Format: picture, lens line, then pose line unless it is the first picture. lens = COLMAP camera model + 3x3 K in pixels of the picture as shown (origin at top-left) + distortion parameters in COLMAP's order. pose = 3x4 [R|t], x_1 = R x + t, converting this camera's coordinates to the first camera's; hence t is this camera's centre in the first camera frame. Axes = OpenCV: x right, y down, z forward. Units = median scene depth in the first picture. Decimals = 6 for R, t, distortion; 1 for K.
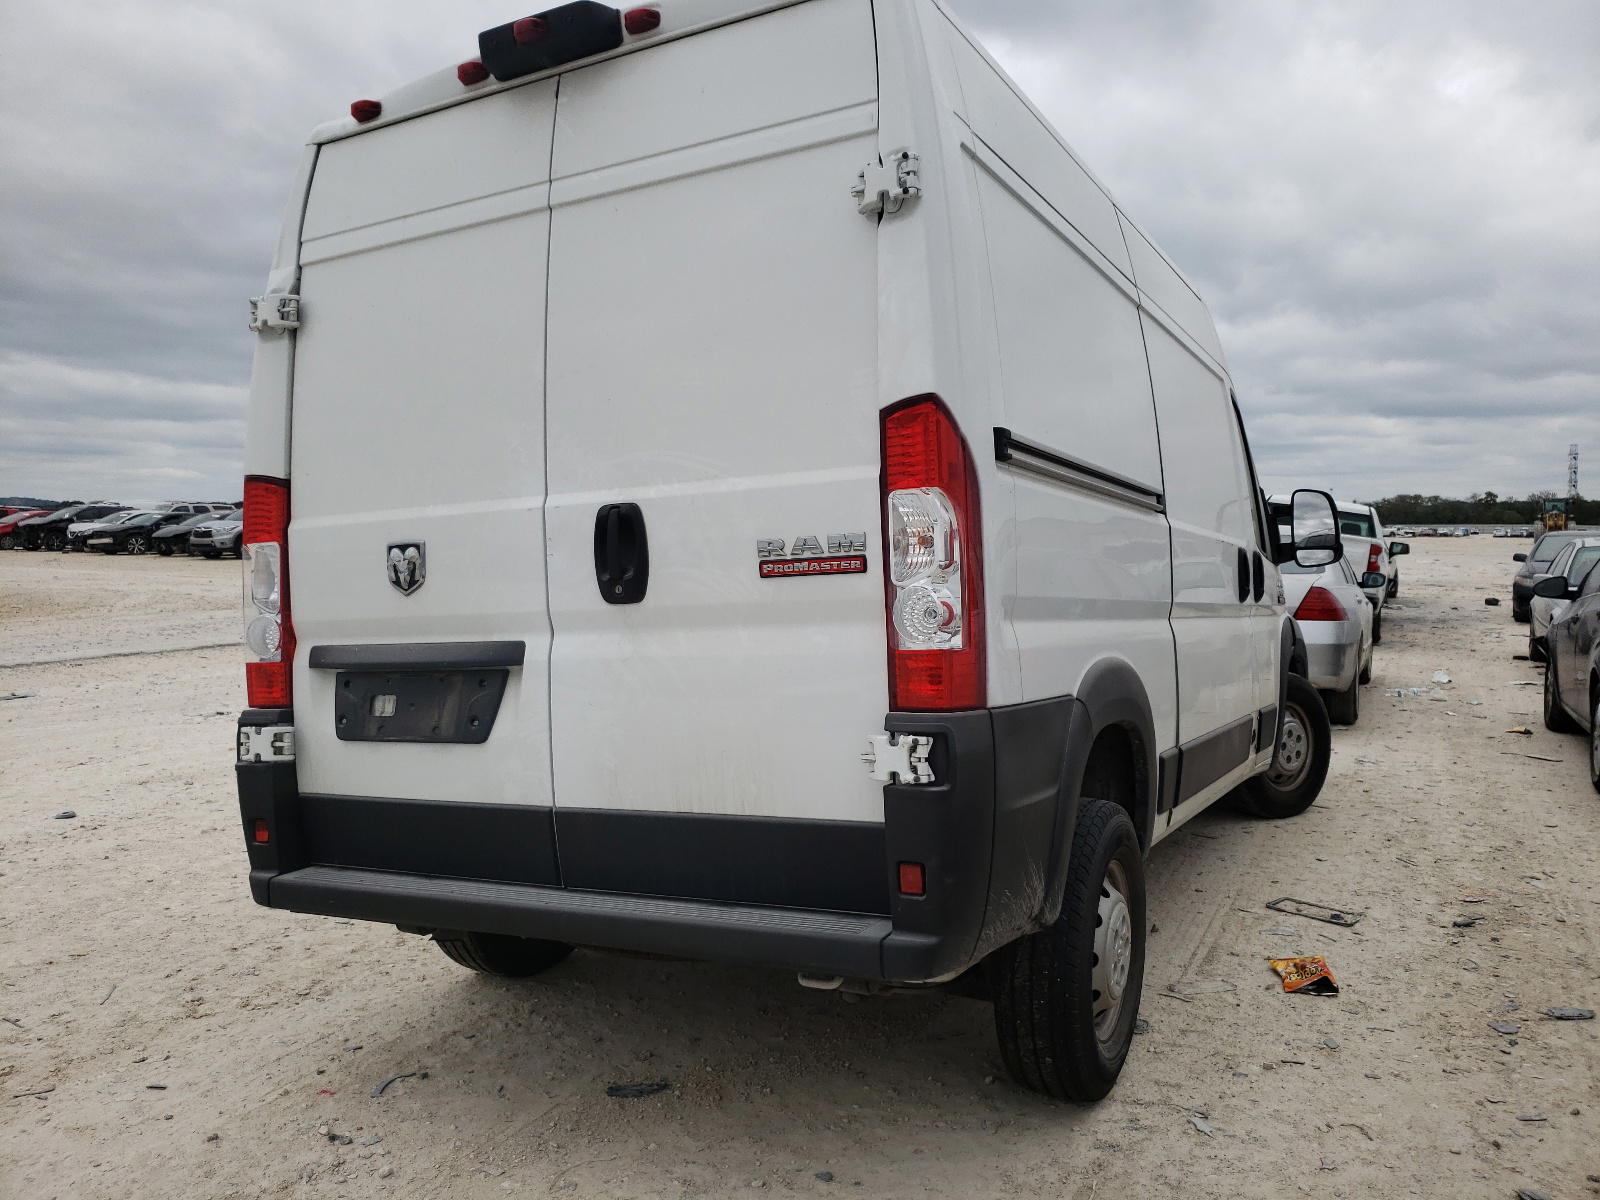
lens RADIAL K [[1234.8, 0, 801.8], [0, 1234.8, 548.2], [0, 0, 1]] dist [0.094013, -0.137354]
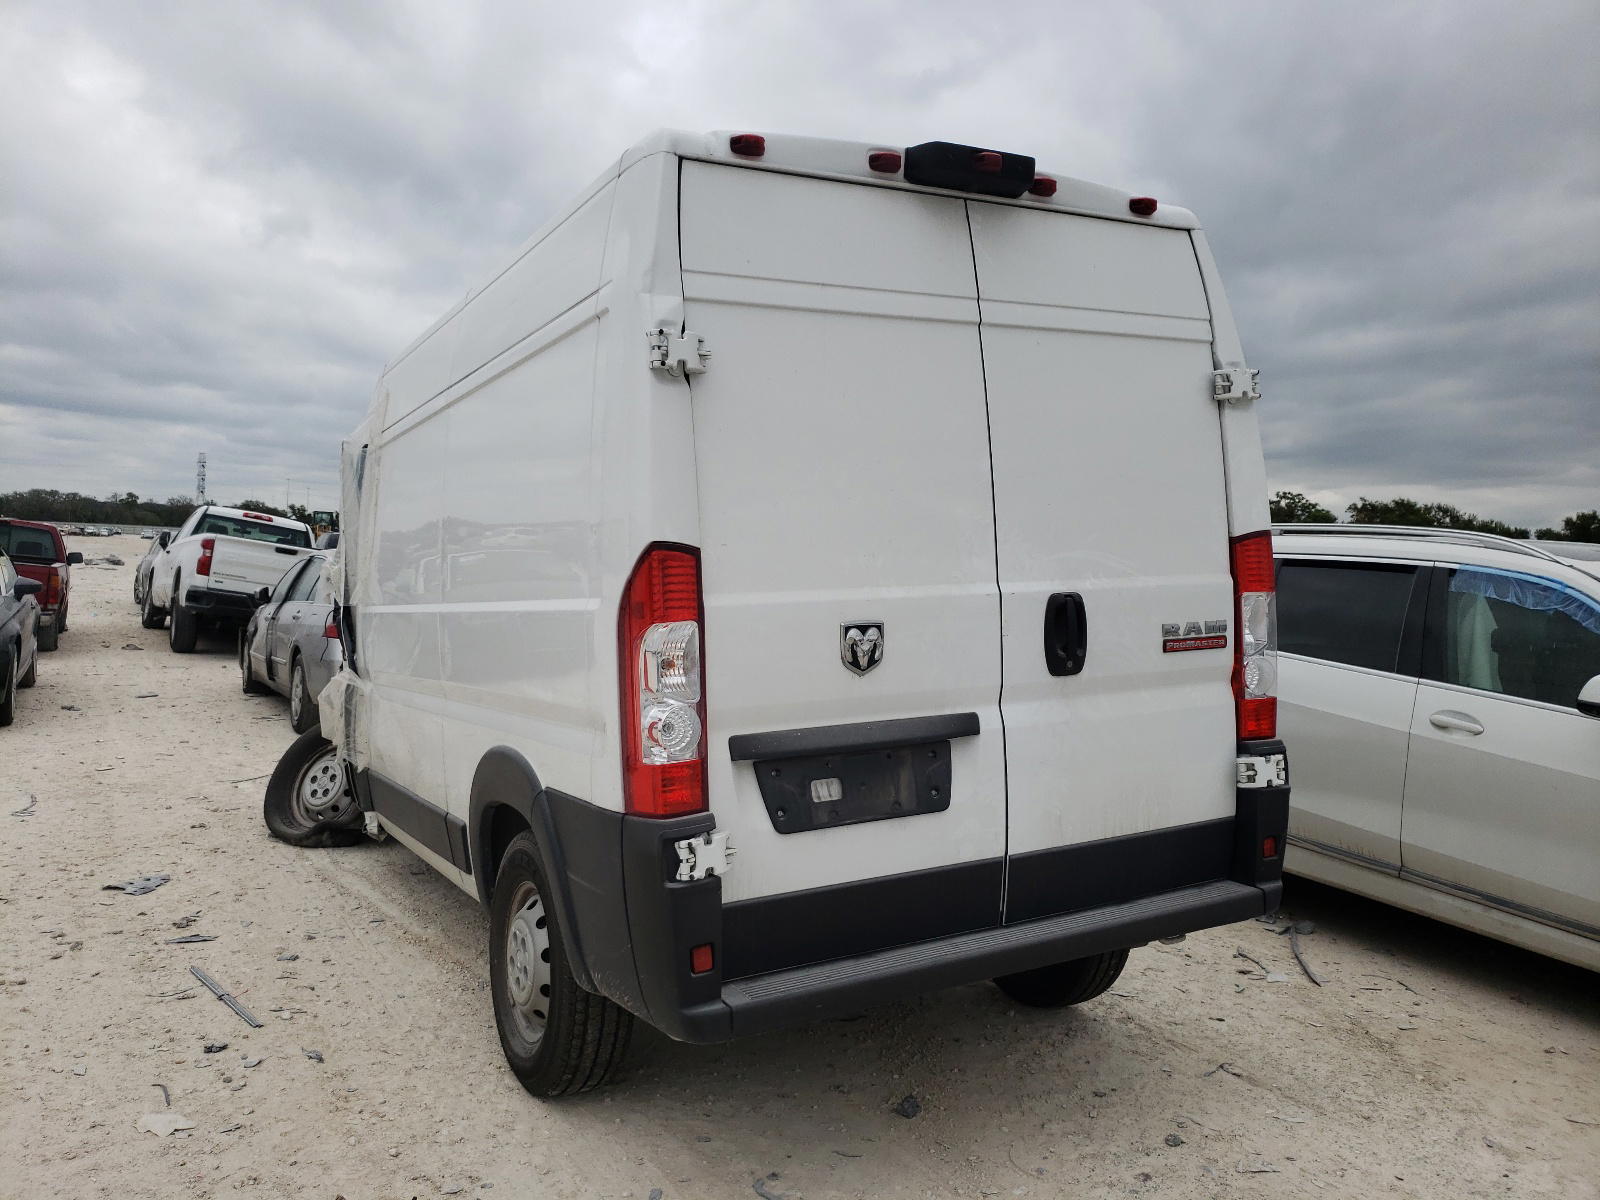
lens RADIAL K [[1218.1, 0, 797.8], [0, 1218.1, 575.6], [0, 0, 1]] dist [0.093354, -0.000286]
pose [[0.543252, 0.012661, 0.839474, -1.237268], [-0.031091, 0.999504, 0.005046, -0.048705], [-0.838994, -0.028841, 0.543376, 0.543428]]
